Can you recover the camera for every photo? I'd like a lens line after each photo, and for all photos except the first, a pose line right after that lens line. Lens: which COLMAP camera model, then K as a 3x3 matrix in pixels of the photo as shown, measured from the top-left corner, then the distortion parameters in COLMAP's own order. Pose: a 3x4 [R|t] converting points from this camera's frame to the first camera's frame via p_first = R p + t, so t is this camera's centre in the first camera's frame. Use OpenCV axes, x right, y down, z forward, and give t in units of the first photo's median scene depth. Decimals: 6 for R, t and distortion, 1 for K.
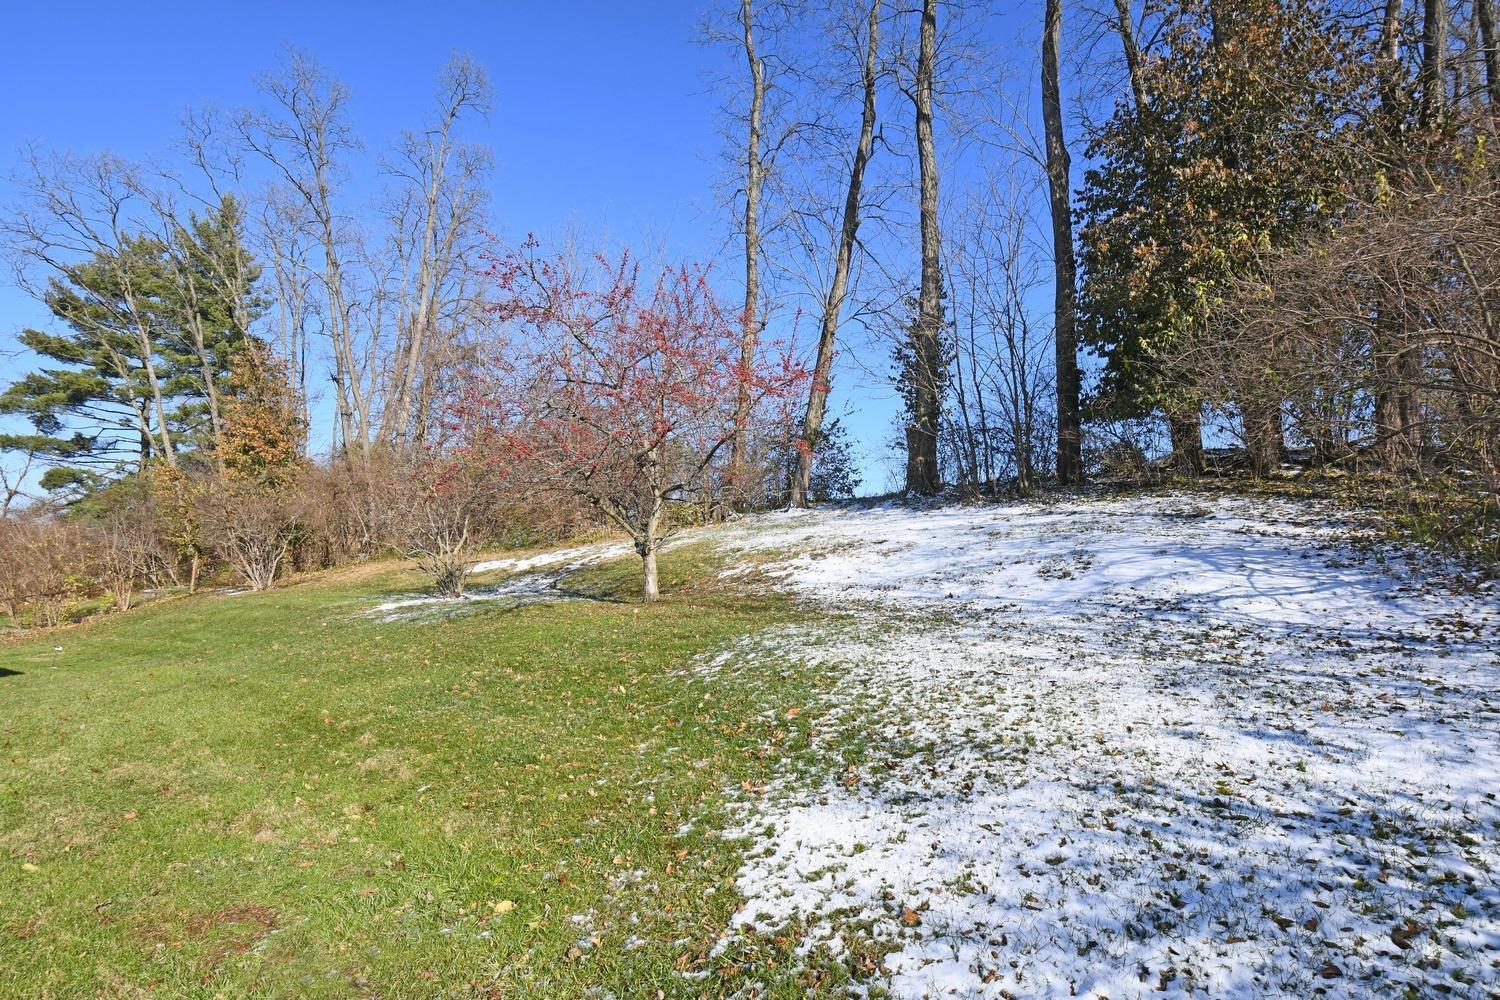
lens RADIAL K [[709.1, 0, 742.3], [0, 709.1, 508.9], [0, 0, 1]] dist [-0.001561, -0.013181]
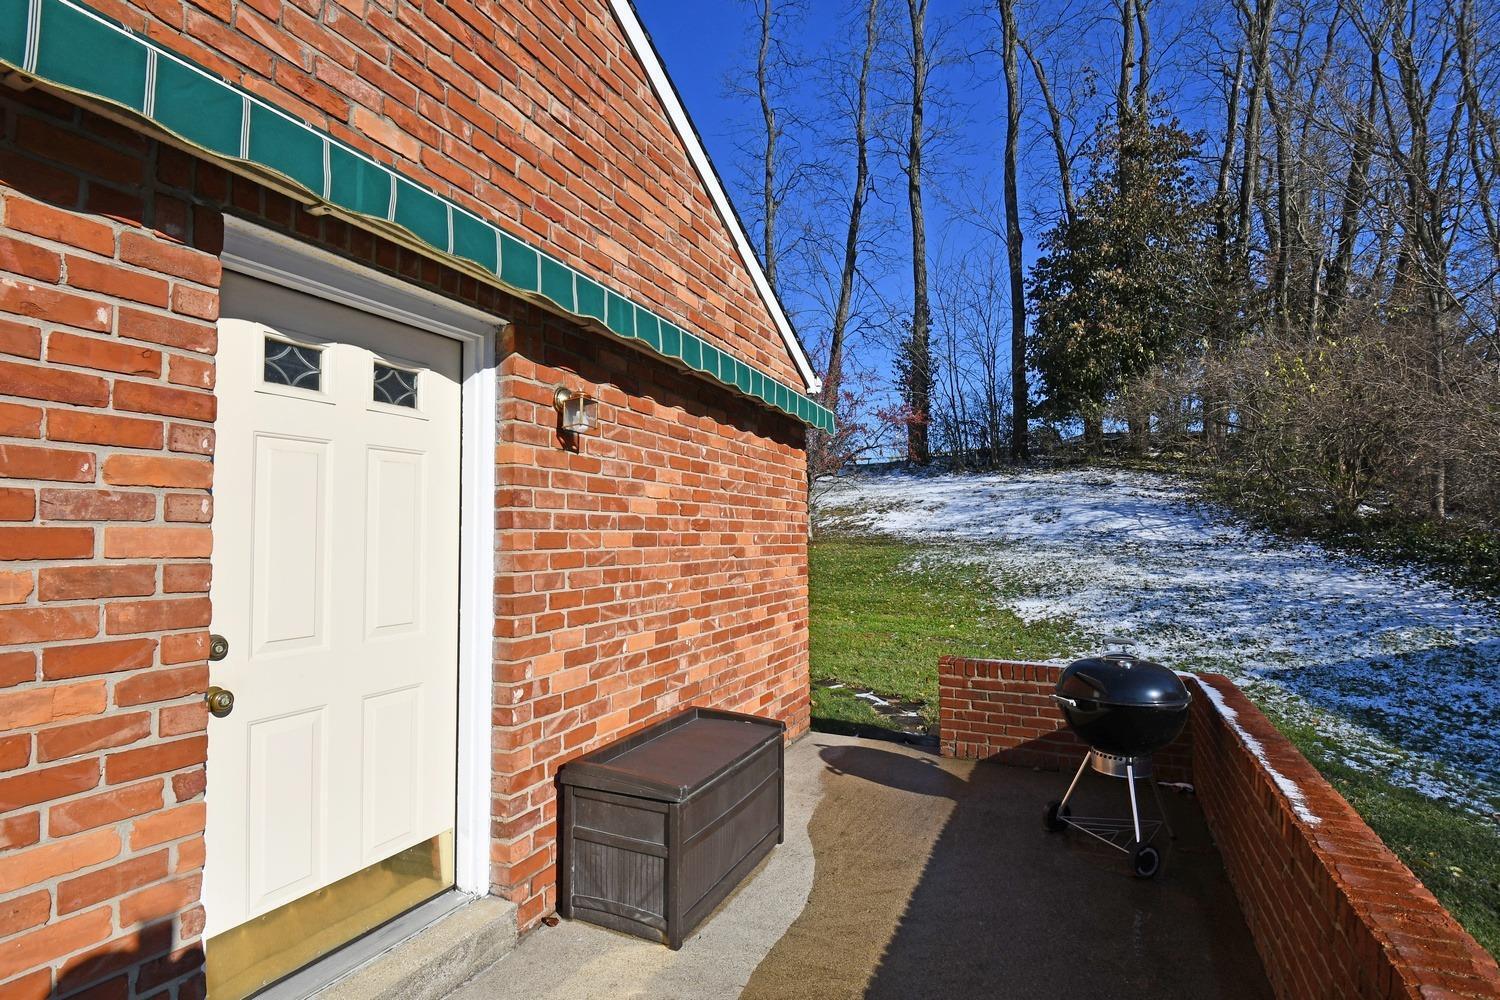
lens RADIAL K [[698.3, 0, 750.0], [0, 698.3, 500.0], [0, 0, 1]] dist [0.003174, 0.000317]
pose [[0.988519, -0.021052, 0.149625, -0.427954], [0.011587, 0.997892, 0.063856, -0.063293], [-0.150654, -0.061389, 0.986679, -0.505878]]
